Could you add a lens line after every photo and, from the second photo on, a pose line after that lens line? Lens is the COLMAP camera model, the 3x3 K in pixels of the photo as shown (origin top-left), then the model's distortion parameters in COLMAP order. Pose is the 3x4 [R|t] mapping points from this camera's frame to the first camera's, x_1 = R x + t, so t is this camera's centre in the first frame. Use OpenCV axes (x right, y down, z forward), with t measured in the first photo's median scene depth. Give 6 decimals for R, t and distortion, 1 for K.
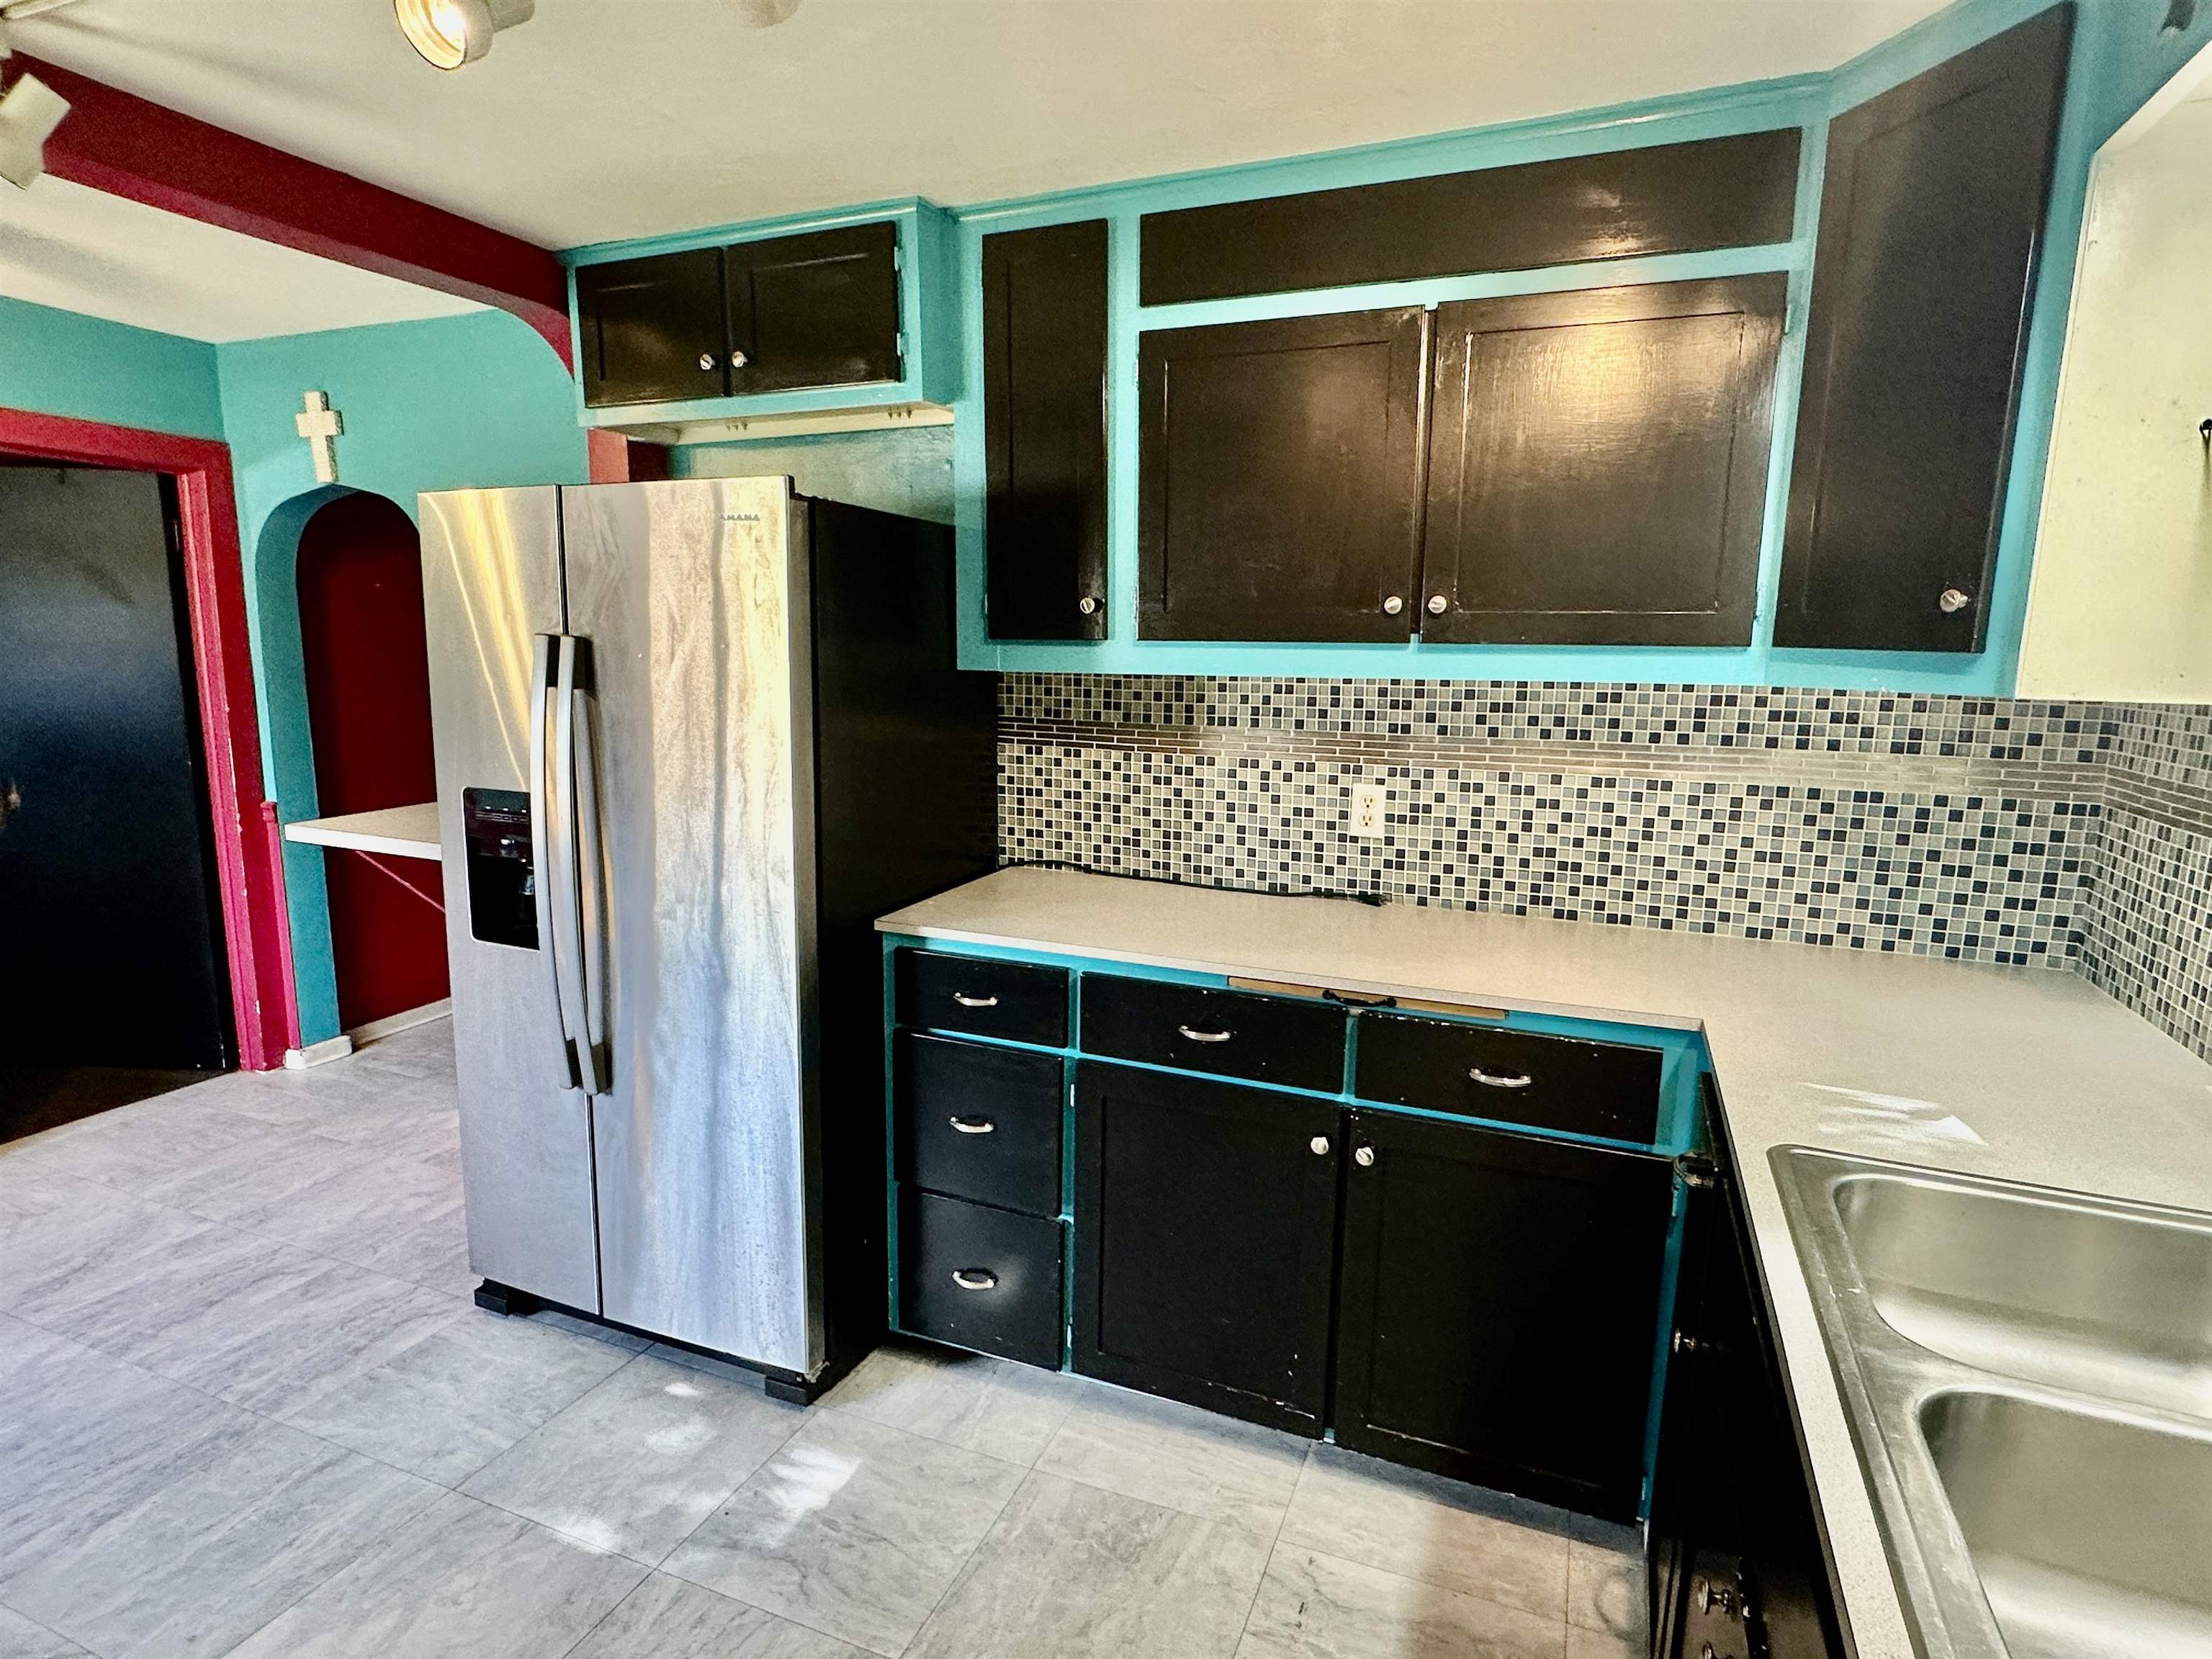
lens RADIAL K [[1181.0, 0, 1093.8], [0, 1181.0, 831.5], [0, 0, 1]] dist [-0.014694, 0.005033]
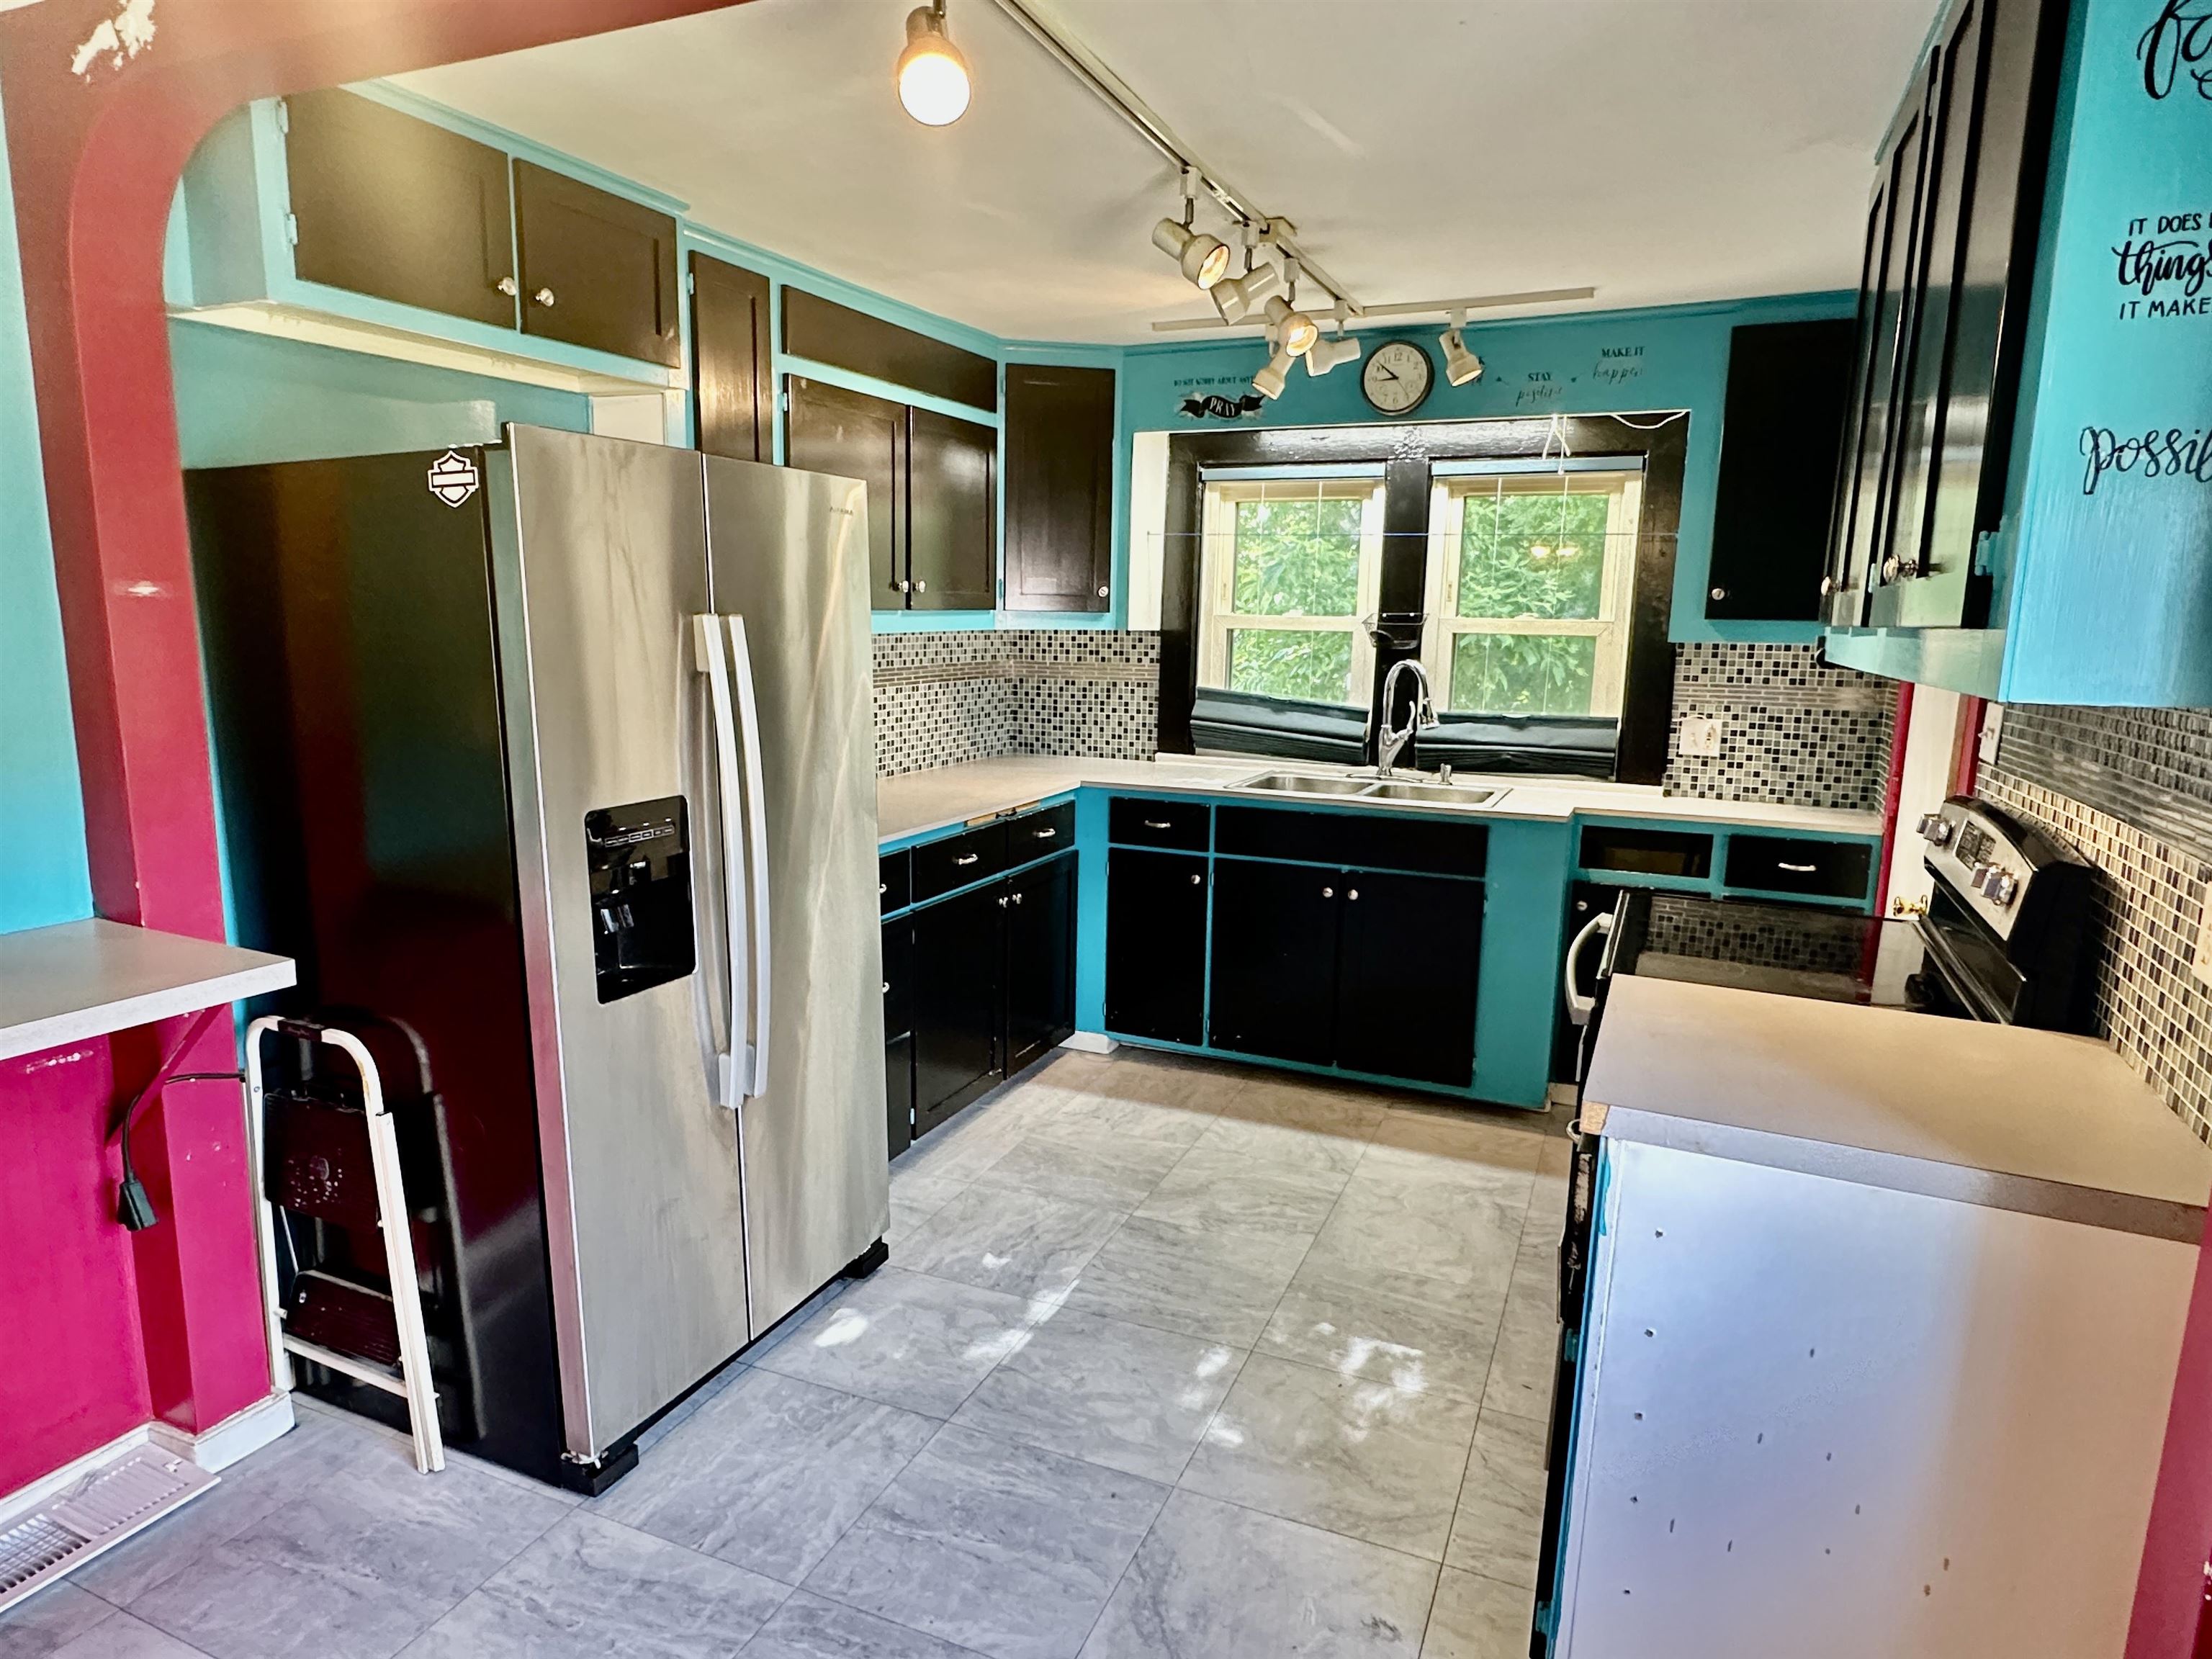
lens RADIAL K [[1282.9, 0, 1089.3], [0, 1282.9, 841.9], [0, 0, 1]] dist [-0.011505, 0.005130]
pose [[0.031107, -0.192210, 0.980861, -1.293957], [0.150799, 0.971005, 0.185496, -0.119874], [-0.988075, 0.142142, 0.059190, 0.594026]]
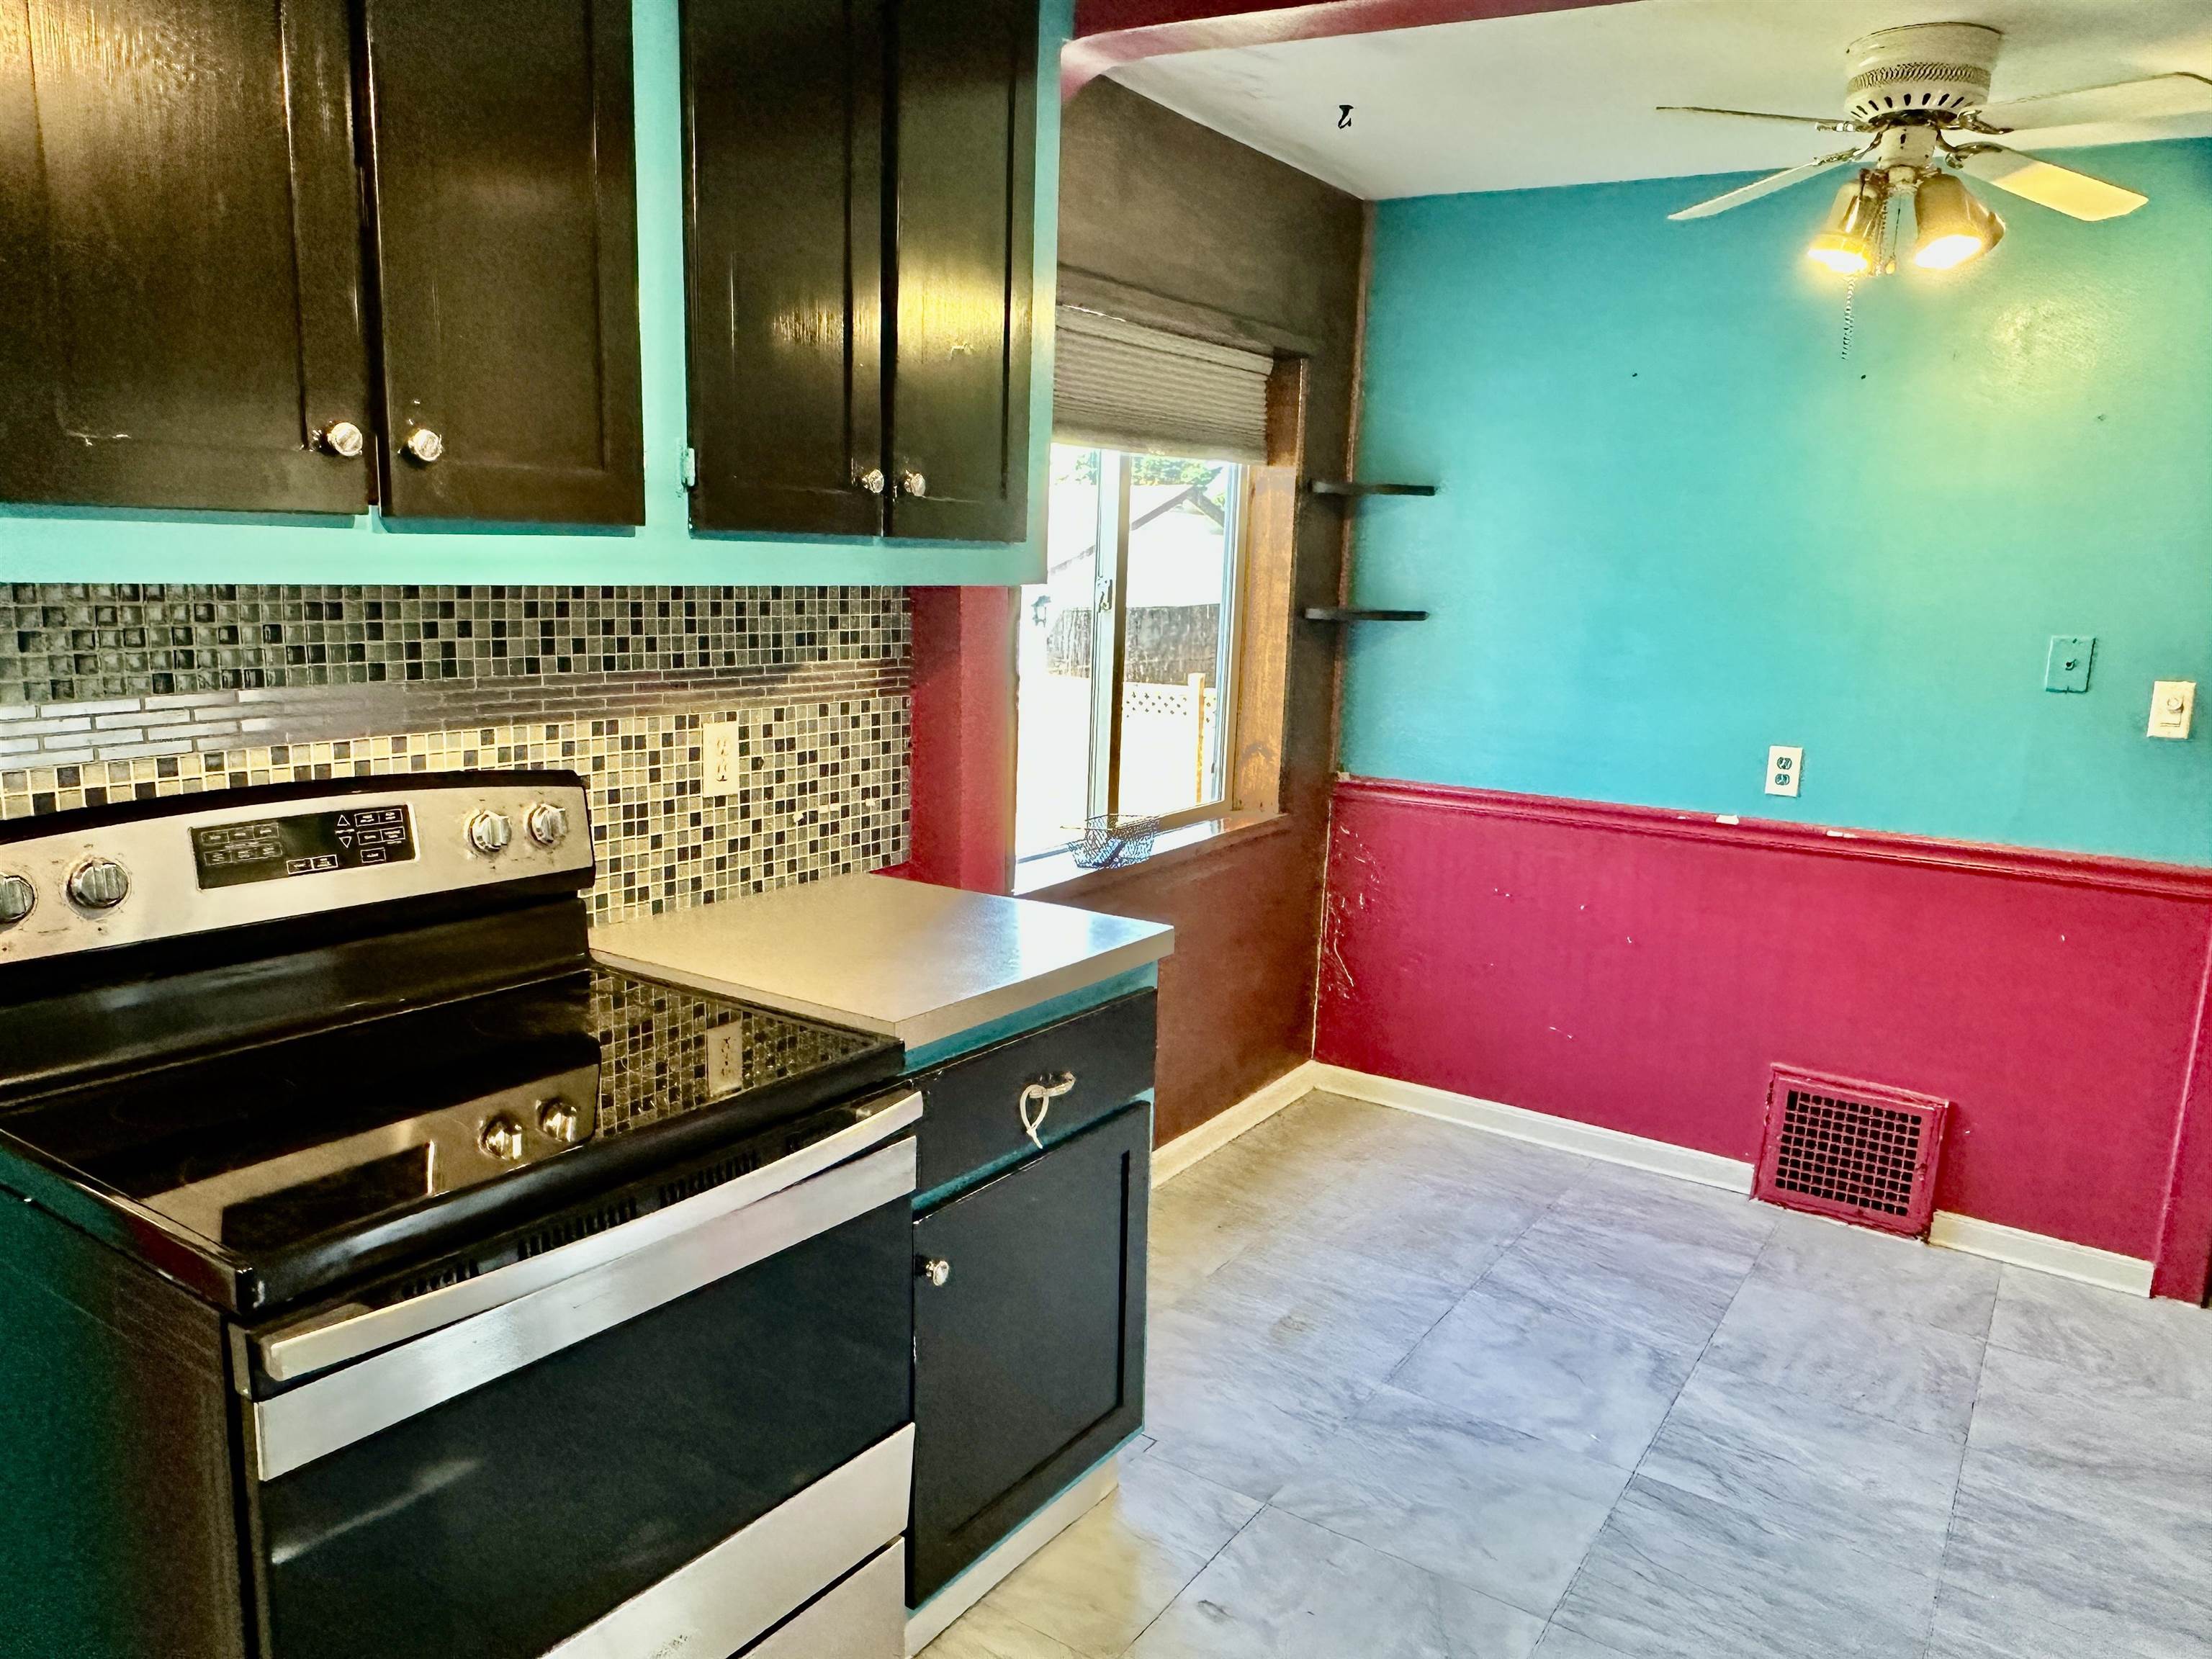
lens RADIAL K [[1560.5, 0, 1122.6], [0, 1560.5, 832.0], [0, 0, 1]] dist [0.056888, -0.071652]
pose [[-0.183054, 0.149349, -0.971693, 0.164330], [-0.202648, 0.961435, 0.185948, -0.078798], [0.961990, 0.230950, -0.145729, 0.511222]]
